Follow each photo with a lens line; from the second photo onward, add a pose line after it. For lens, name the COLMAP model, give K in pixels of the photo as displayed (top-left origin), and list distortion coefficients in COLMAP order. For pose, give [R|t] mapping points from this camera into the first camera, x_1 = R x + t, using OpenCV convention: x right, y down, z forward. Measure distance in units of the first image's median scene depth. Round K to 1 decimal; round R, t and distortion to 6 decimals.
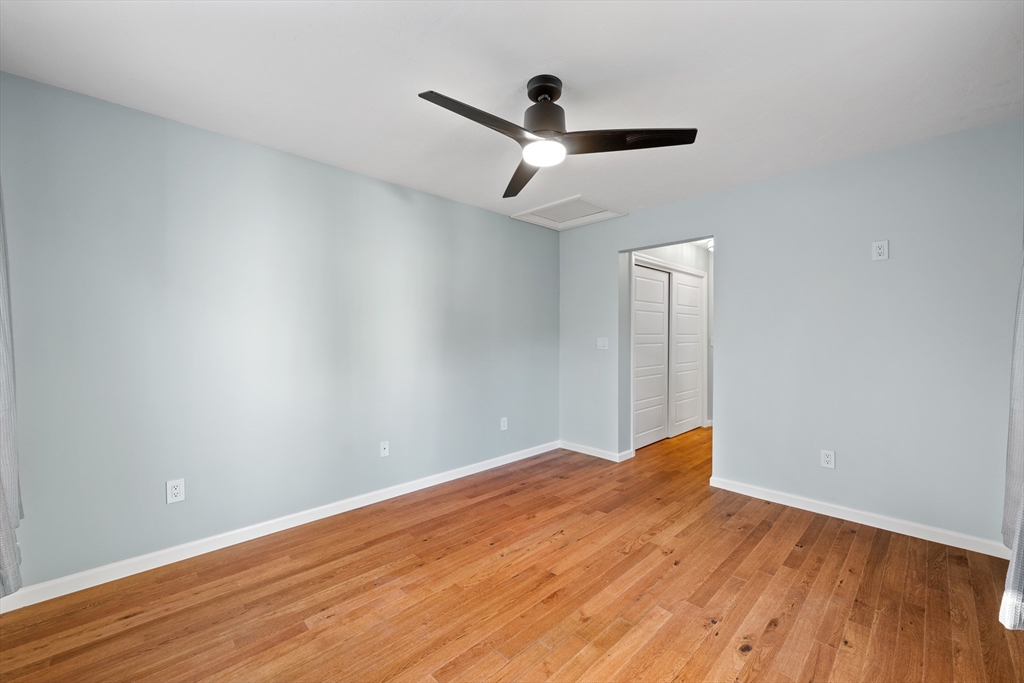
lens RADIAL K [[403.3, 0, 512.9], [0, 403.3, 339.6], [0, 0, 1]] dist [-0.000692, -0.000092]
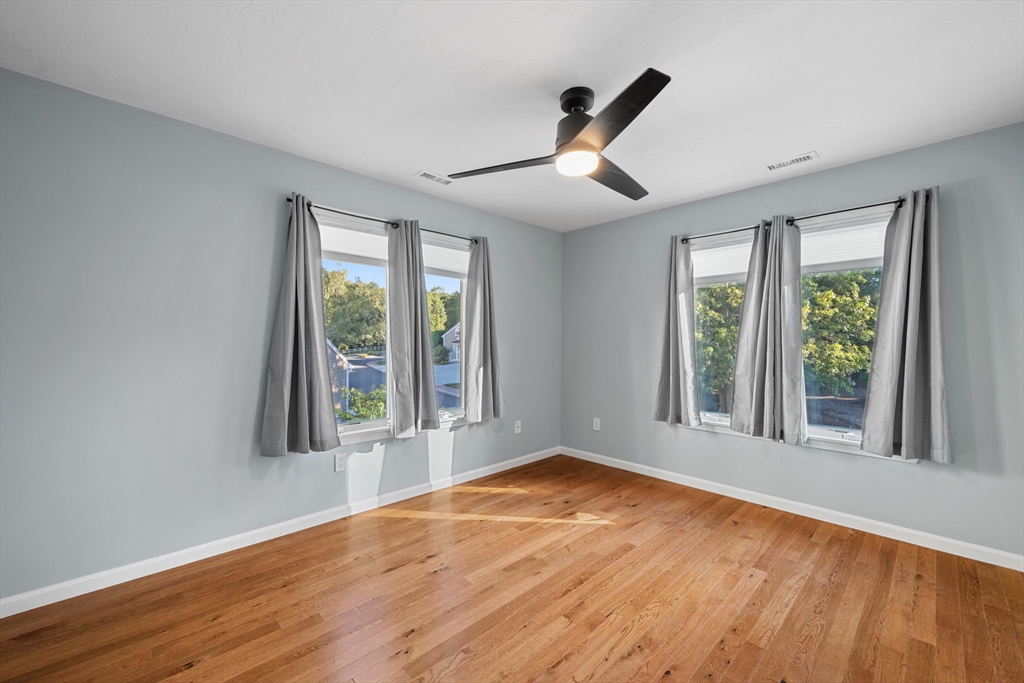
lens RADIAL K [[403.3, 0, 511.1], [0, 403.3, 344.2], [0, 0, 1]] dist [-0.000692, -0.000092]
pose [[-0.999989, -0.001164, 0.004495, 0.235026], [-0.001109, 0.999924, 0.012257, -0.015709], [-0.004509, 0.012251, -0.999915, 2.012582]]
